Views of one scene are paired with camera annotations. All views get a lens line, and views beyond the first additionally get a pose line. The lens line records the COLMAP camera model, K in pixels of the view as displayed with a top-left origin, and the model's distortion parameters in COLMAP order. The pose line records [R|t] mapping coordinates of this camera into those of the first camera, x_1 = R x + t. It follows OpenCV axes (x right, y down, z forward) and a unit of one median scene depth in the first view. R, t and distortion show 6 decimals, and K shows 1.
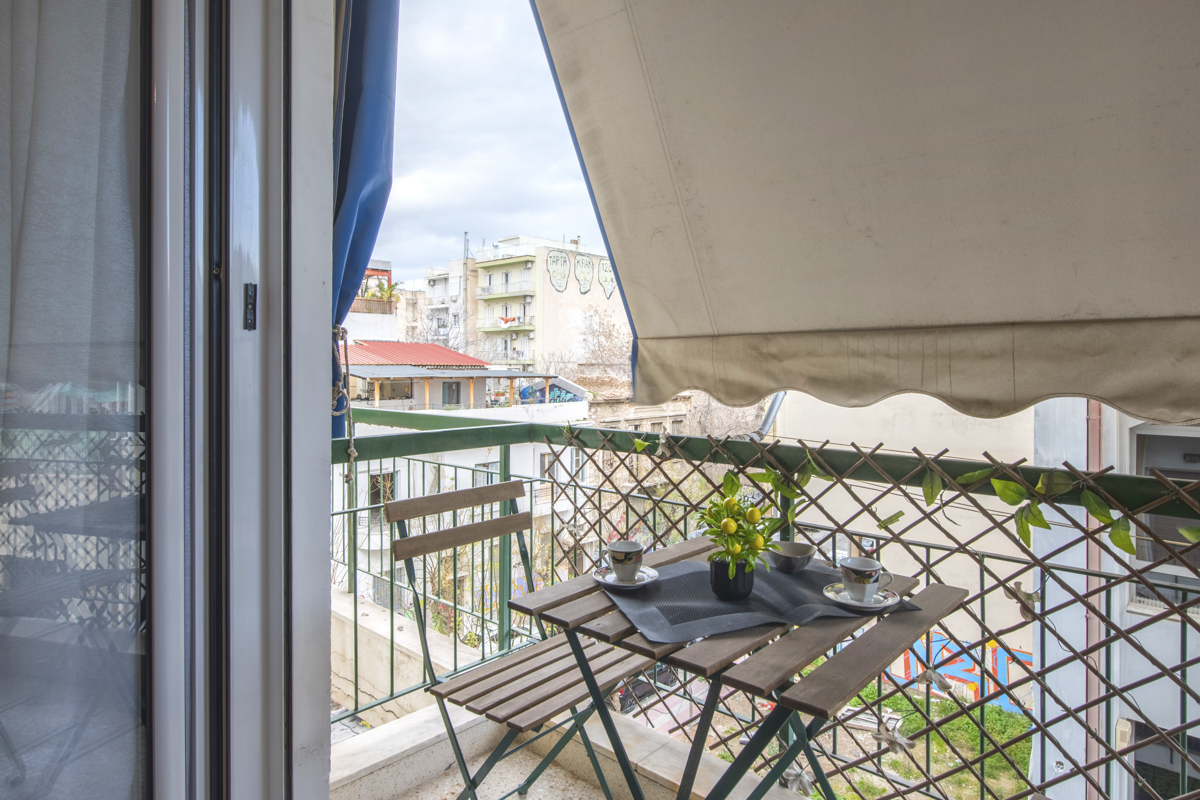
lens RADIAL K [[699.7, 0, 602.3], [0, 699.7, 367.3], [0, 0, 1]] dist [-0.006023, -0.001694]
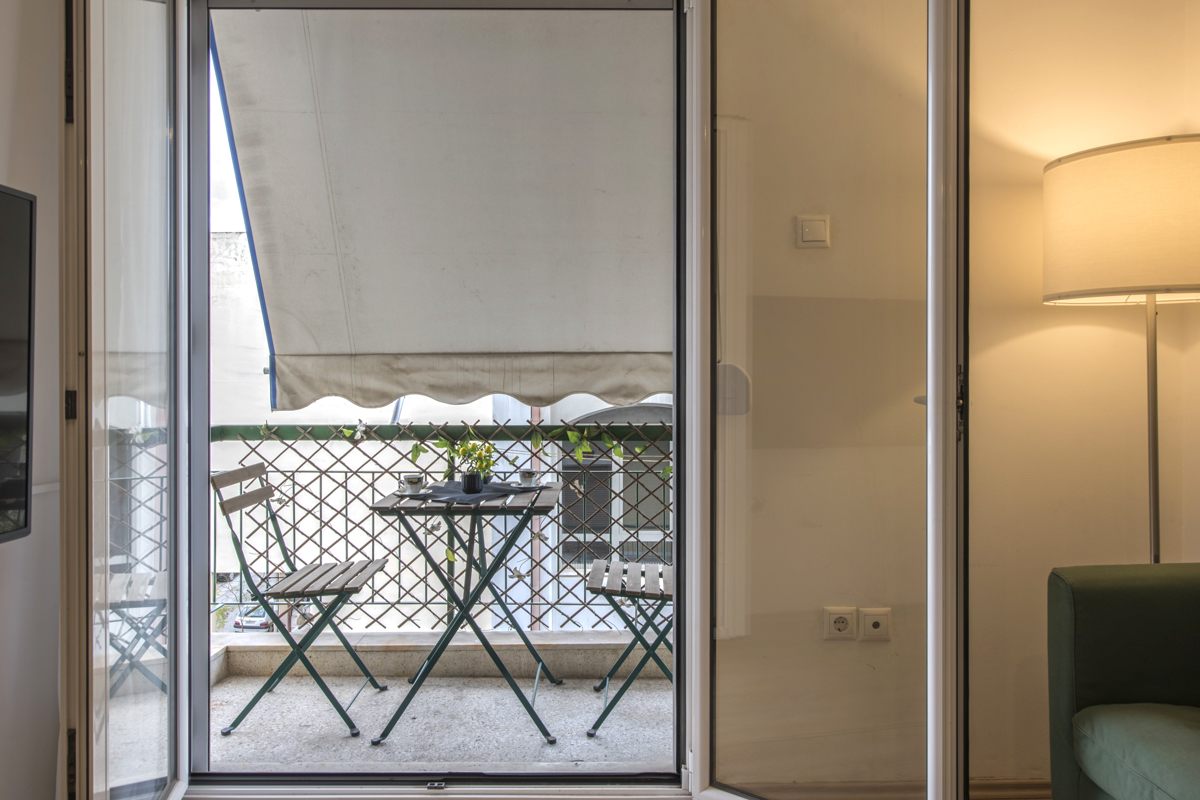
lens RADIAL K [[817.1, 0, 600.3], [0, 817.1, 375.1], [0, 0, 1]] dist [-0.002566, -0.001590]
pose [[0.749234, -0.000258, 0.662305, -0.578661], [0.005098, 0.999973, -0.005378, 0.004510], [-0.662285, 0.007406, 0.749215, -0.523276]]
